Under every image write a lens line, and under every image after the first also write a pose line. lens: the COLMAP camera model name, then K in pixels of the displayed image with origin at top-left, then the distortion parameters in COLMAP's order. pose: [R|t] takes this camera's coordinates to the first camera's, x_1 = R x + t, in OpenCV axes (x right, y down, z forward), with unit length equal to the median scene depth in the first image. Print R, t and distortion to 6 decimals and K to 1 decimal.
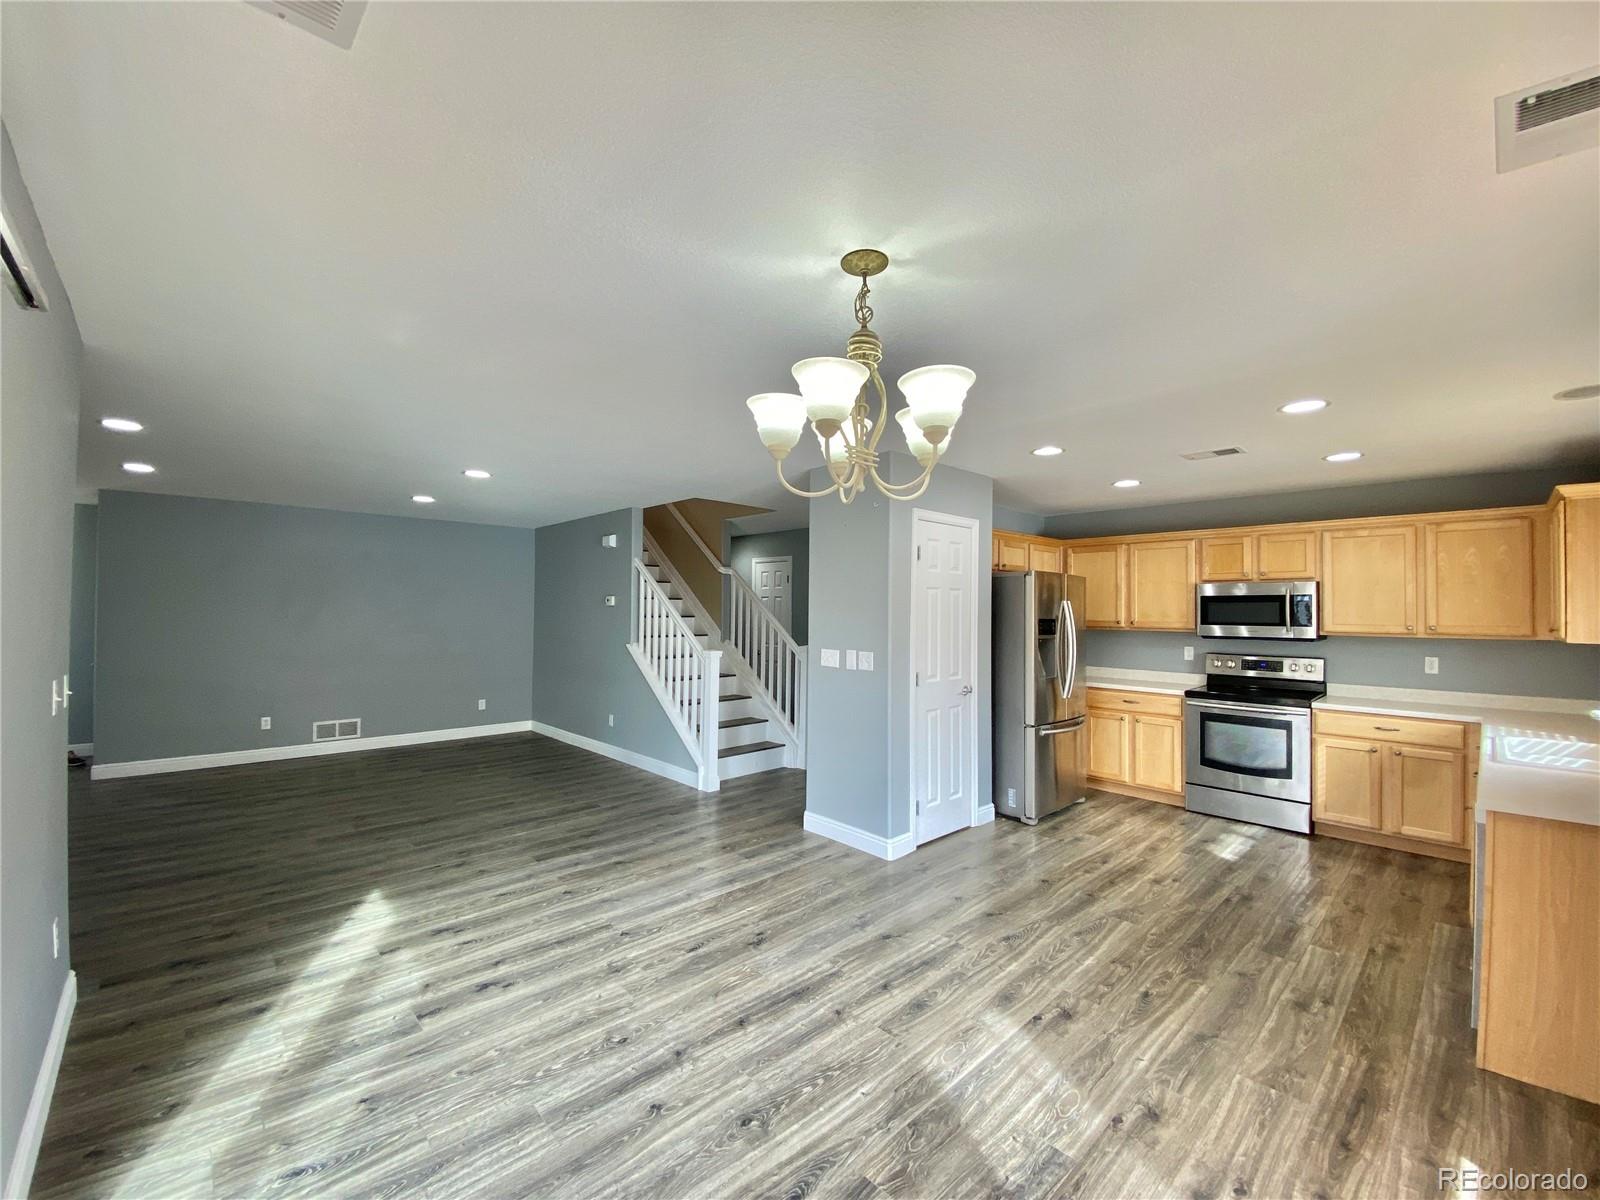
lens RADIAL K [[652.3, 0, 801.7], [0, 652.3, 596.2], [0, 0, 1]] dist [0.026728, -0.024080]
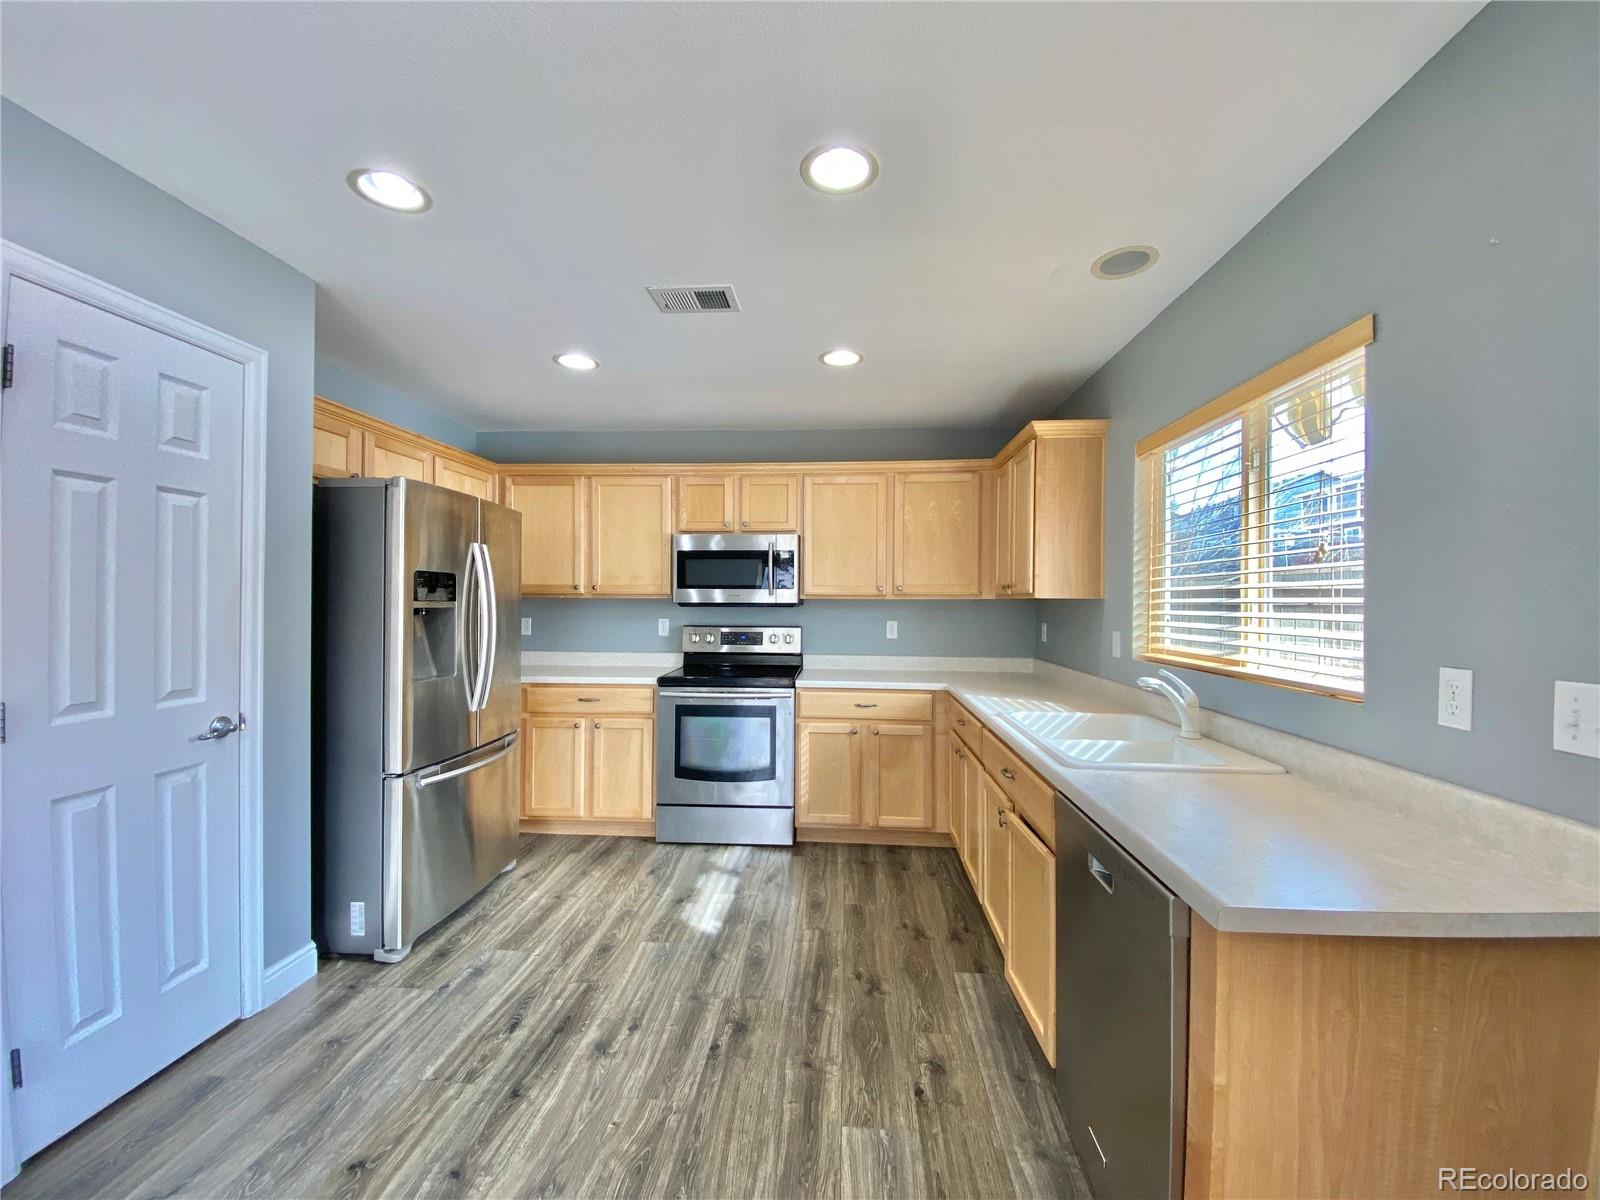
lens RADIAL K [[652.3, 0, 801.7], [0, 652.3, 596.2], [0, 0, 1]] dist [0.026728, -0.024080]
pose [[0.741223, -0.004848, 0.671241, 0.236744], [-0.011855, 0.999723, 0.020311, 0.040158], [-0.671154, -0.023013, 0.740961, 0.391592]]
